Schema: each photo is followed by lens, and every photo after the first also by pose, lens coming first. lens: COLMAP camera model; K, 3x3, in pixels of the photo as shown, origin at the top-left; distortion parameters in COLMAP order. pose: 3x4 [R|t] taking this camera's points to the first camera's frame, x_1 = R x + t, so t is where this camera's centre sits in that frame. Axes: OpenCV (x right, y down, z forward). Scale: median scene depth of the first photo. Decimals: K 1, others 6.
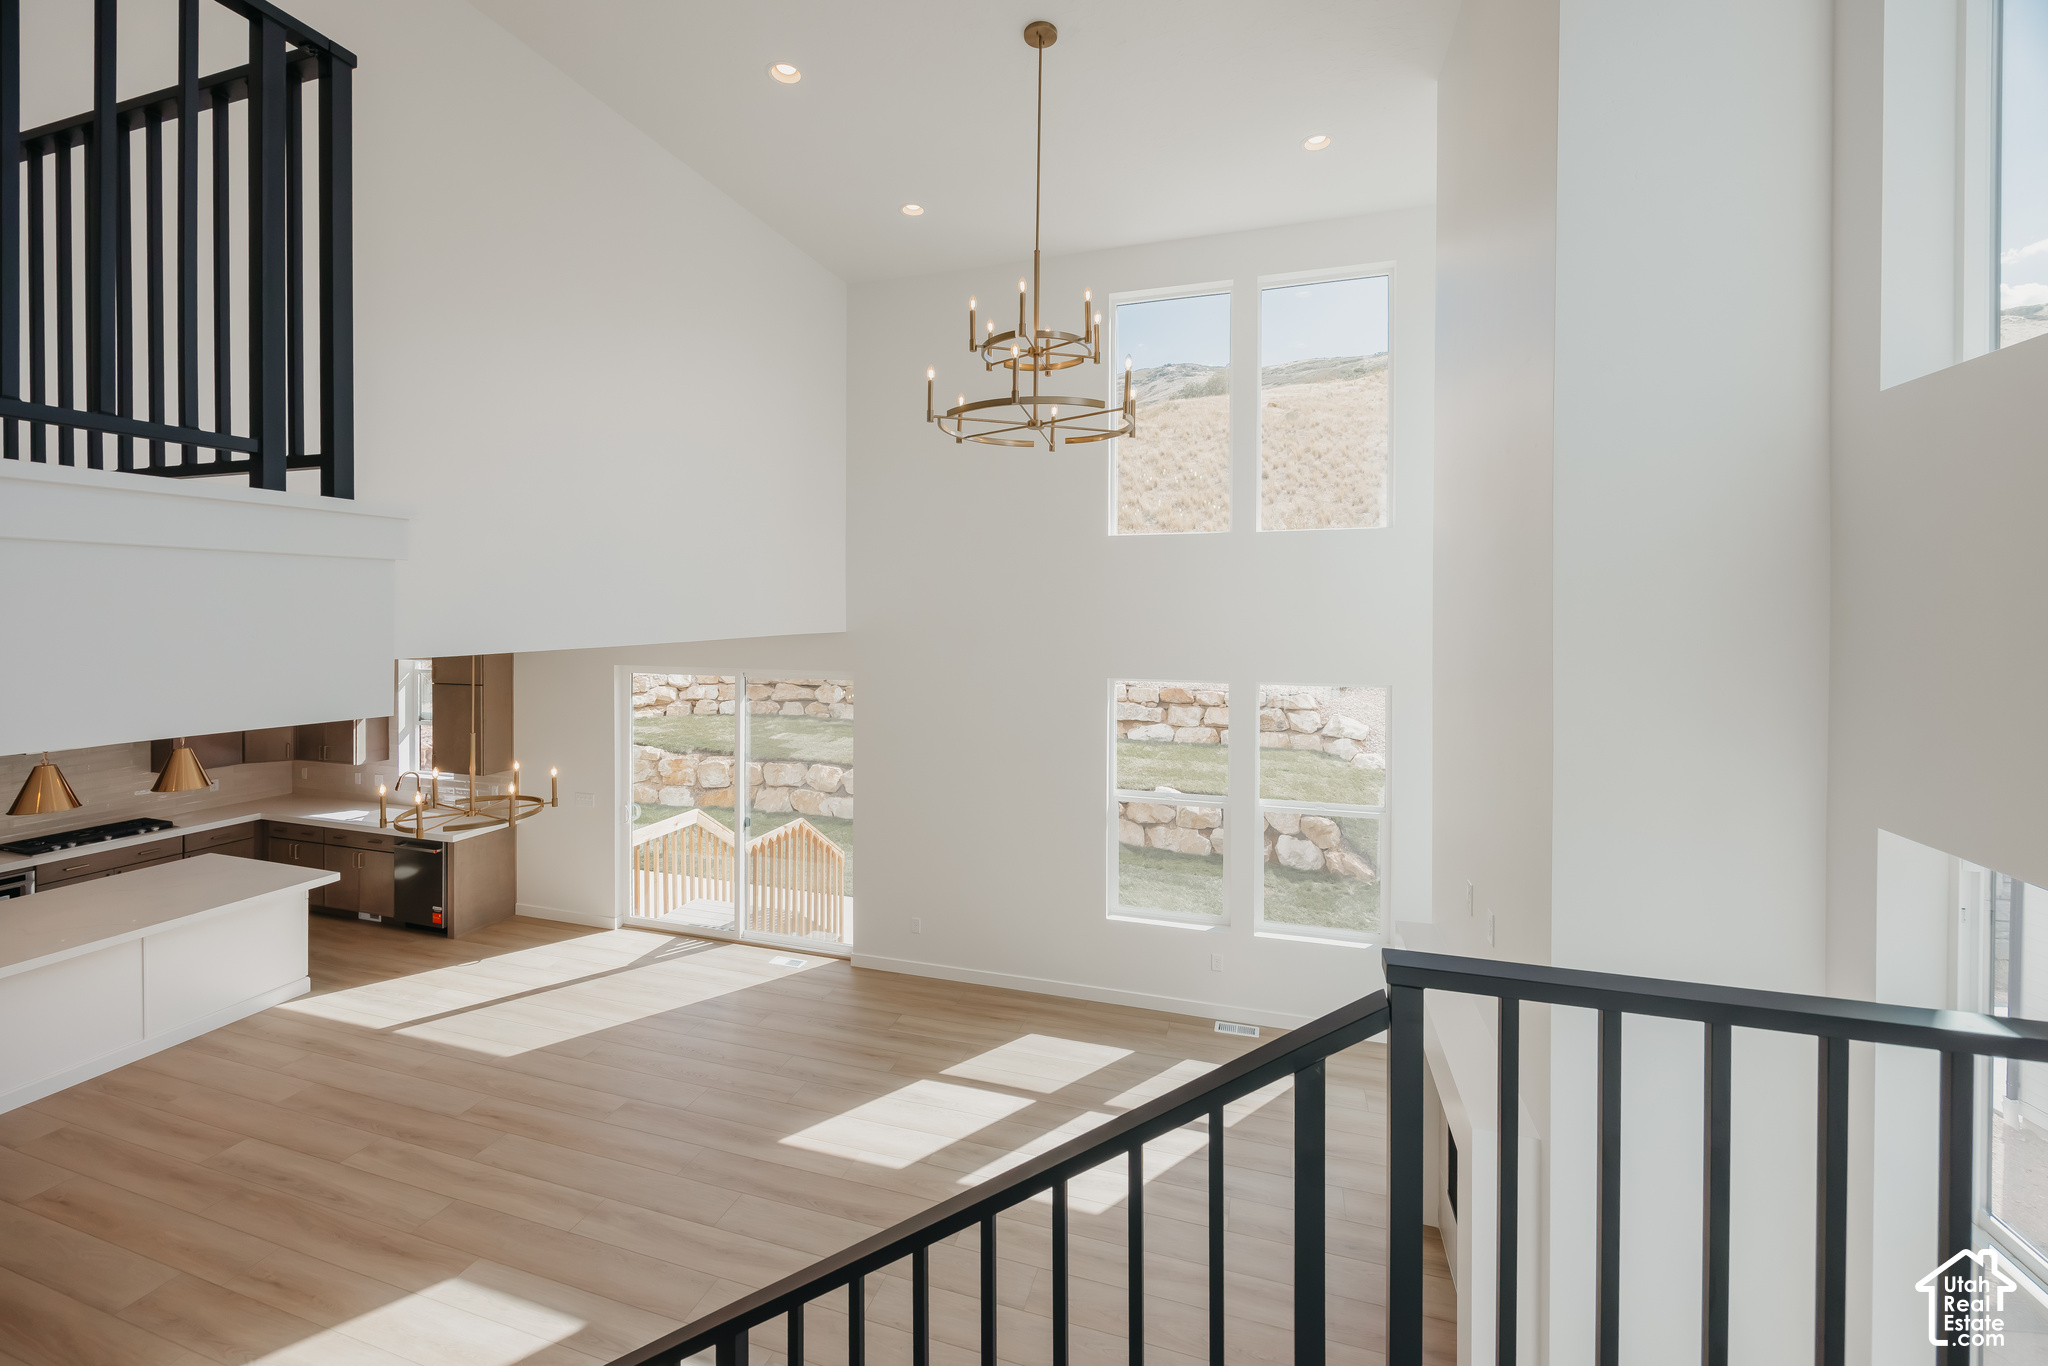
lens RADIAL K [[808.8, 0, 1018.2], [0, 808.8, 616.8], [0, 0, 1]] dist [-0.001352, -0.000187]
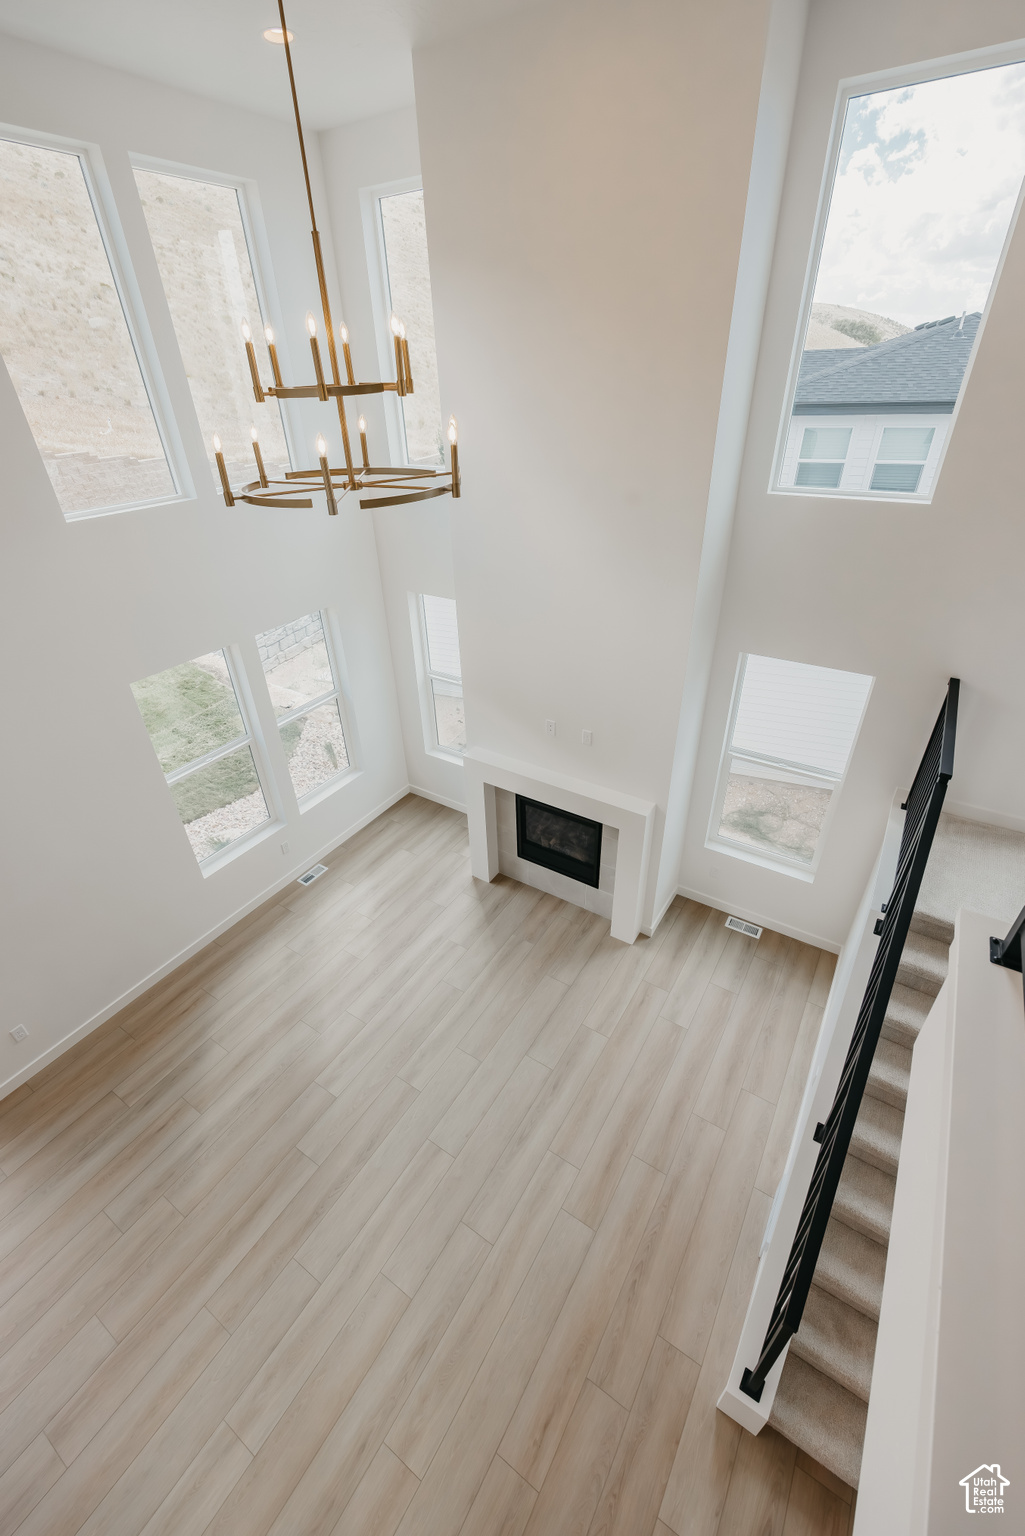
lens RADIAL K [[622.7, 0, 508.5], [0, 622.7, 771.6], [0, 0, 1]] dist [-0.013785, -0.000093]
pose [[0.265004, -0.526783, 0.807634, -0.341330], [0.042097, 0.843102, 0.536104, -0.172190], [-0.963328, -0.108071, 0.245602, 0.329407]]
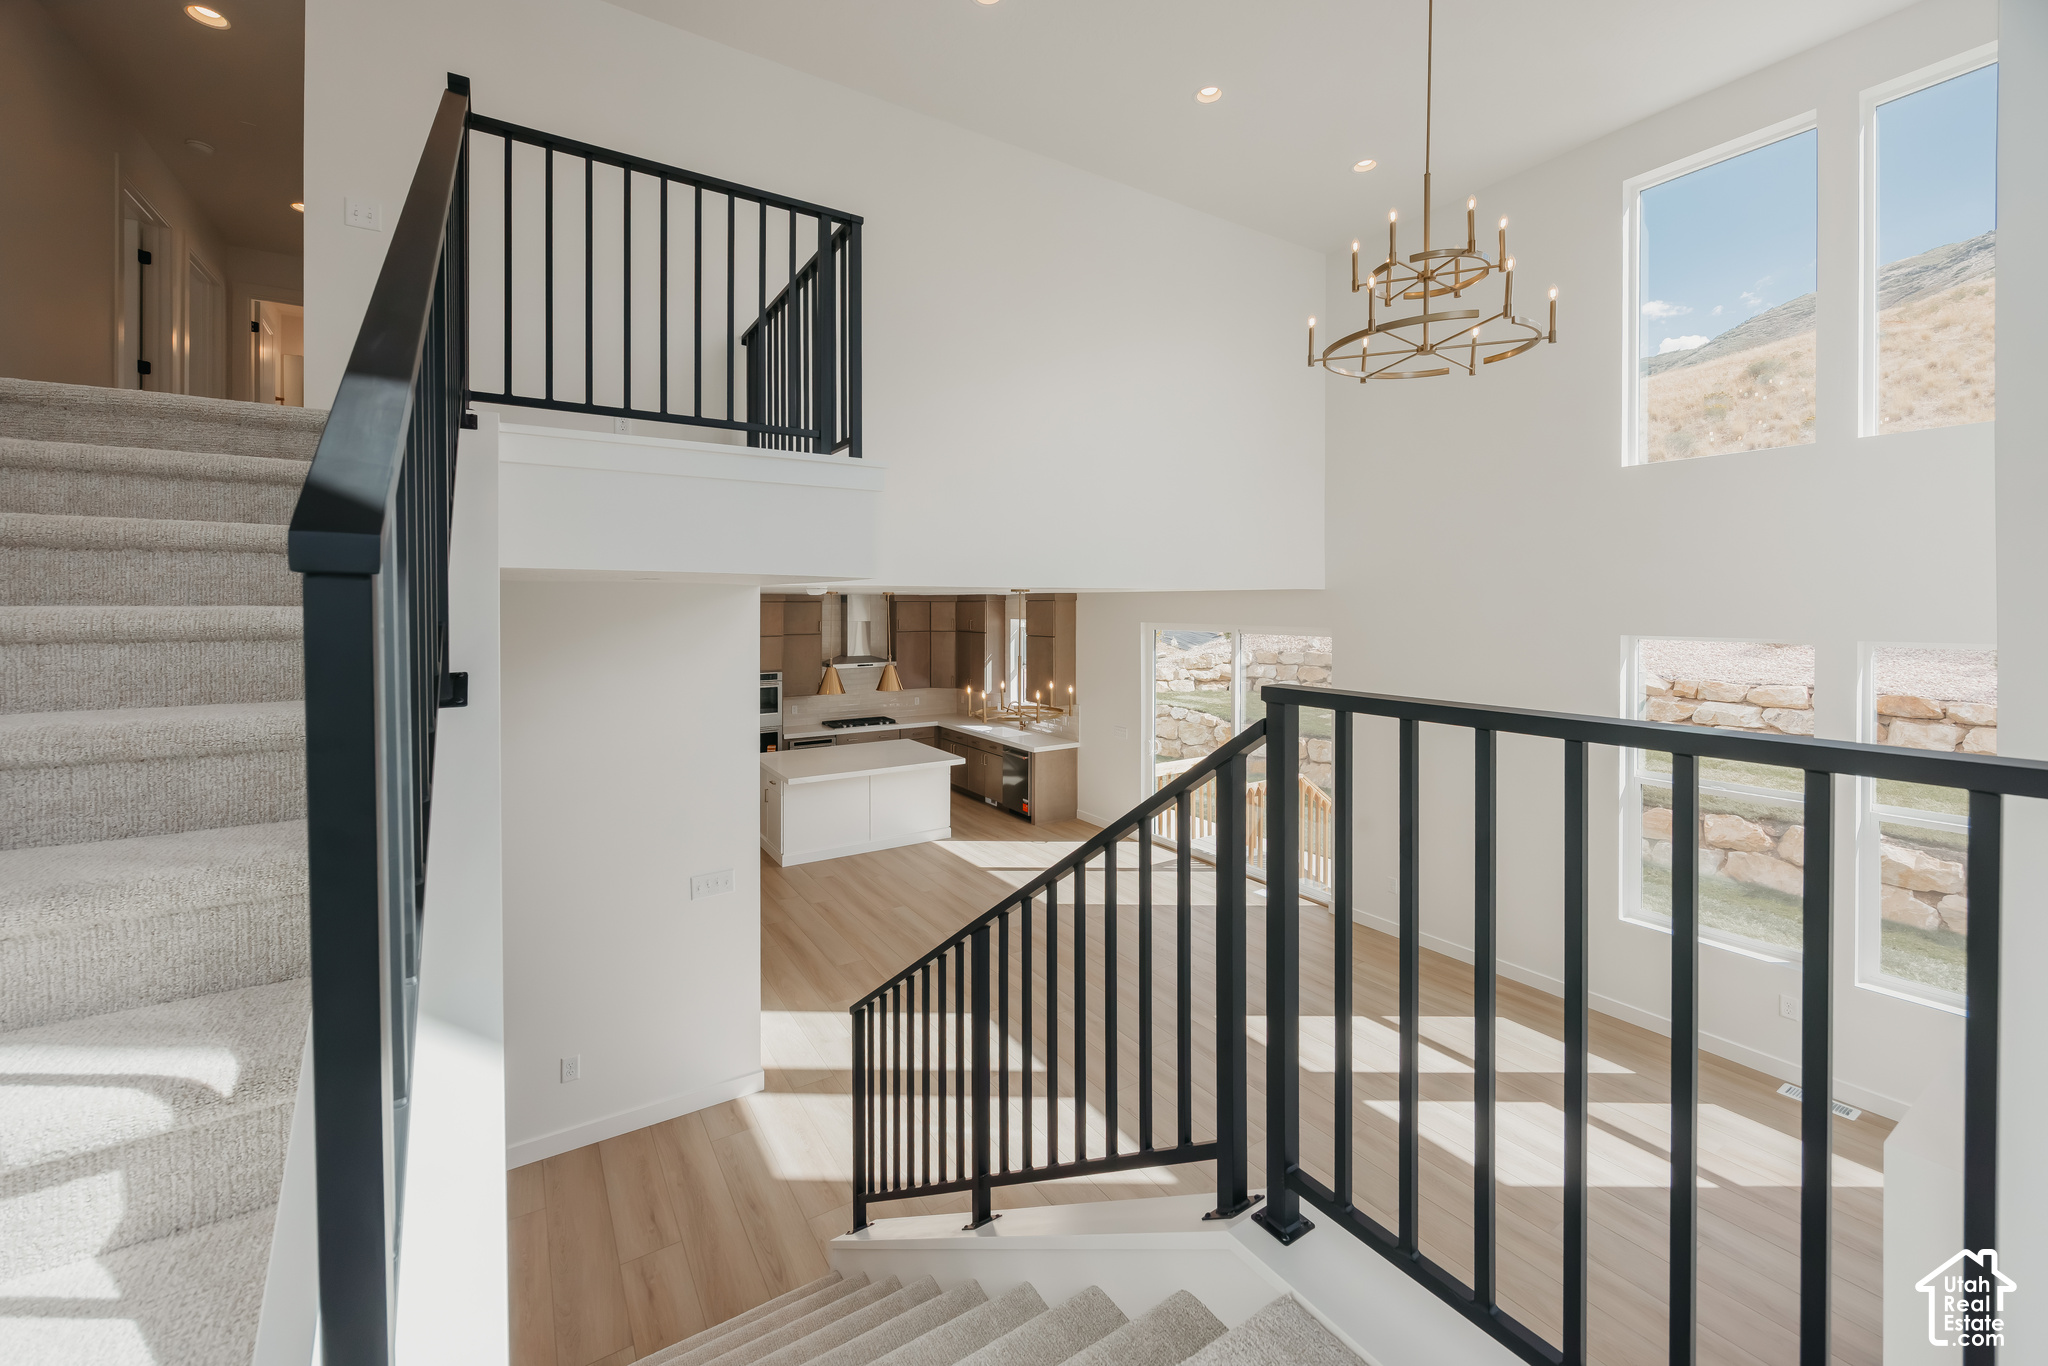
lens RADIAL K [[814.6, 0, 1033.0], [0, 814.6, 606.2], [0, 0, 1]] dist [-0.000150, 0.000018]
pose [[0.773919, -0.001978, -0.633281, 0.145487], [-0.003046, 0.999972, -0.006846, 0.045051], [0.633277, 0.007227, 0.773892, -0.043012]]
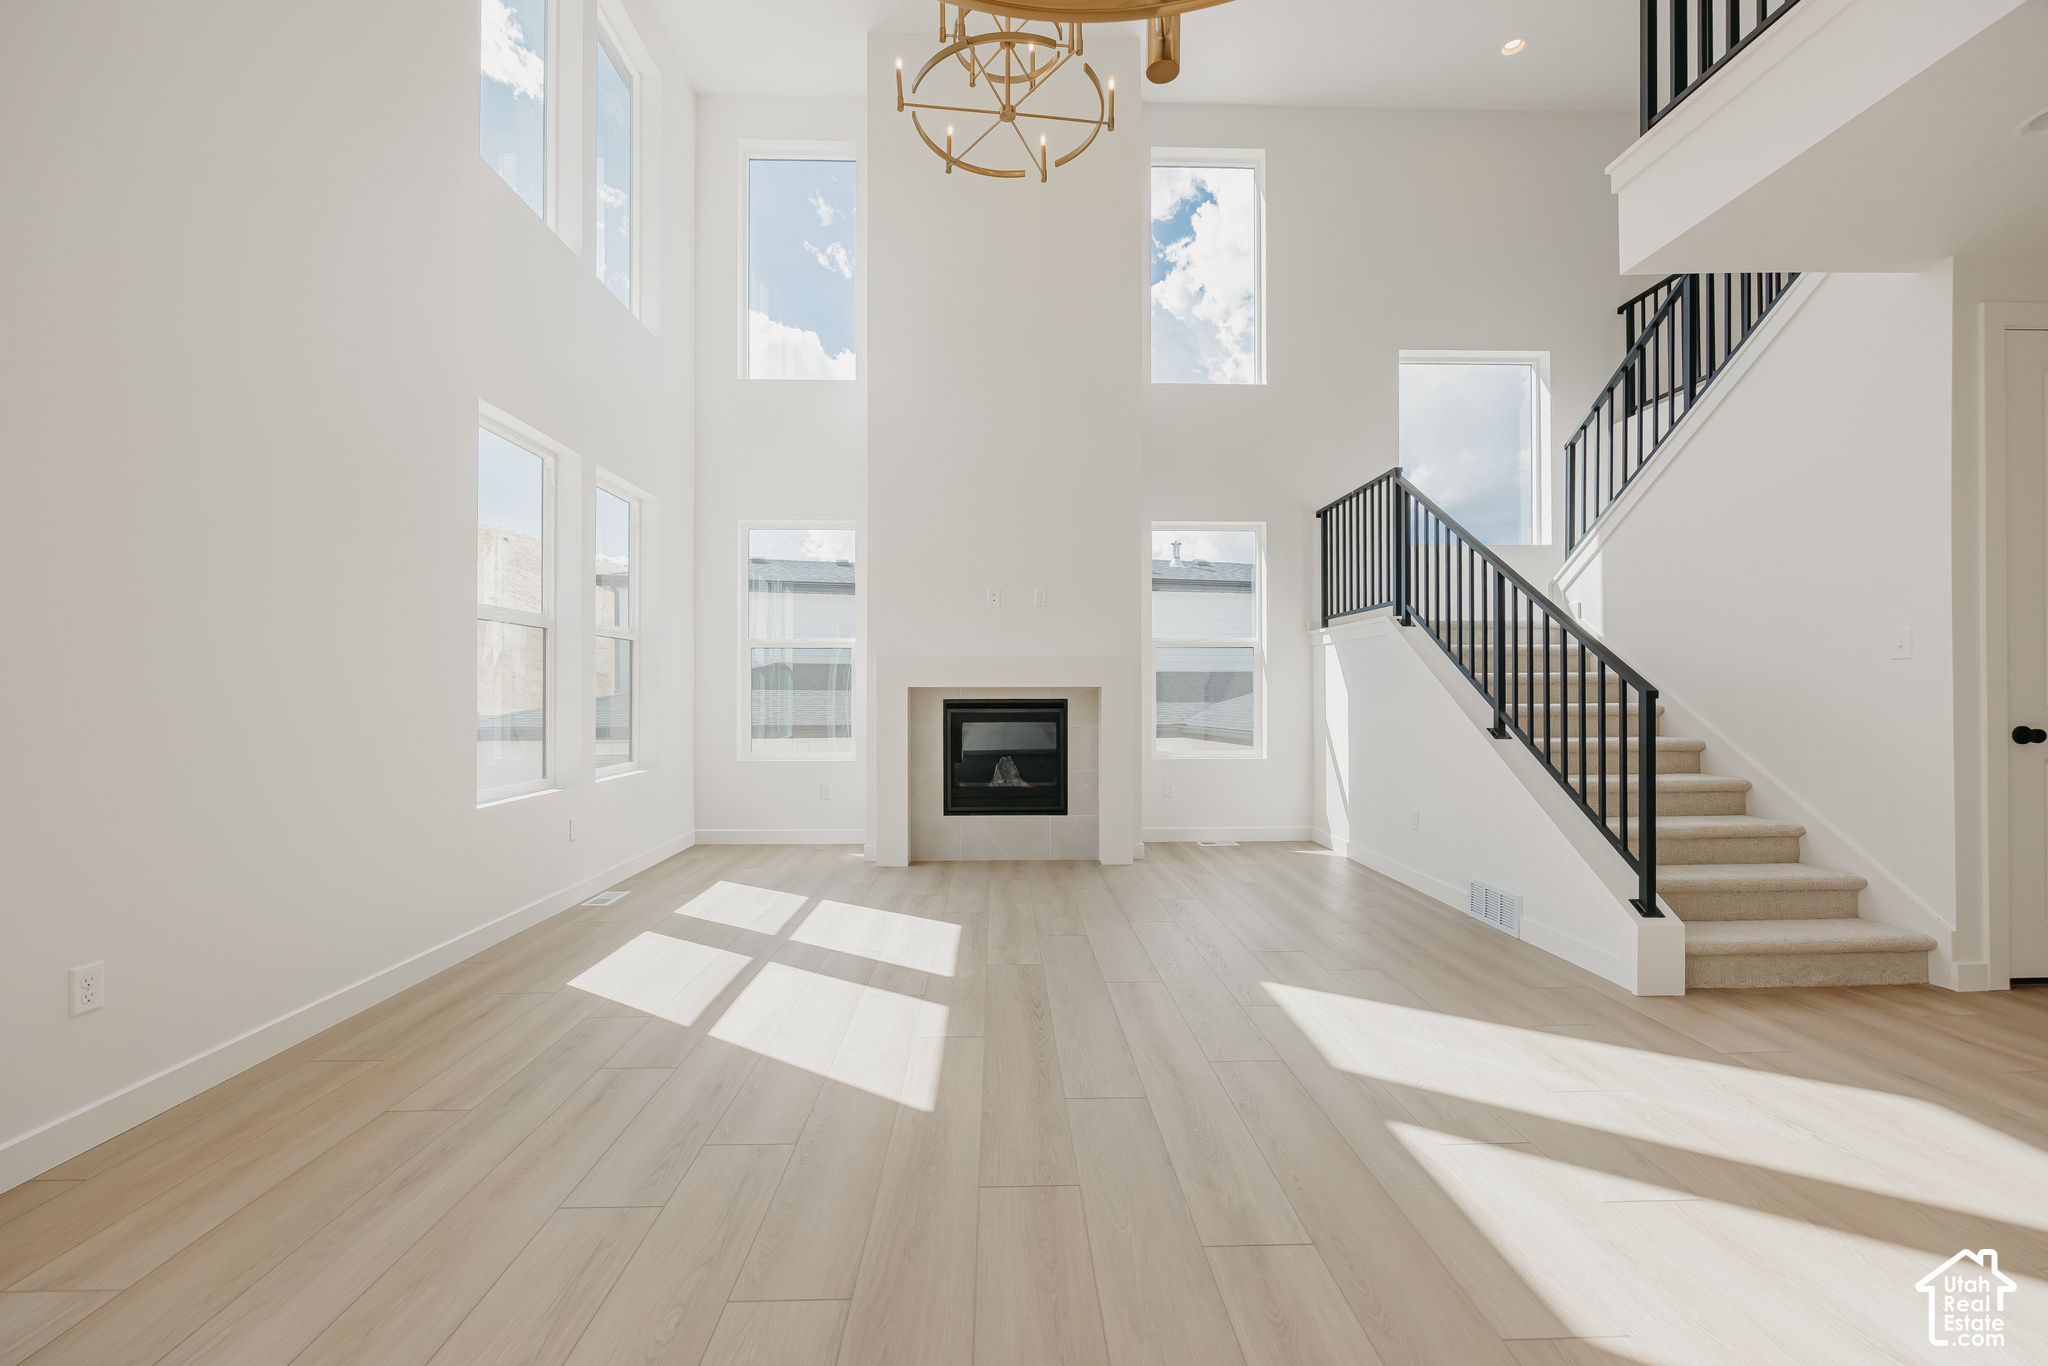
lens RADIAL K [[828.9, 0, 1028.8], [0, 828.9, 688.4], [0, 0, 1]] dist [-0.000373, -0.000078]
pose [[-0.336077, 0.004520, 0.941824, -0.499779], [0.014948, 0.999888, 0.000536, 0.246319], [-0.941716, 0.014258, -0.336107, 0.695146]]
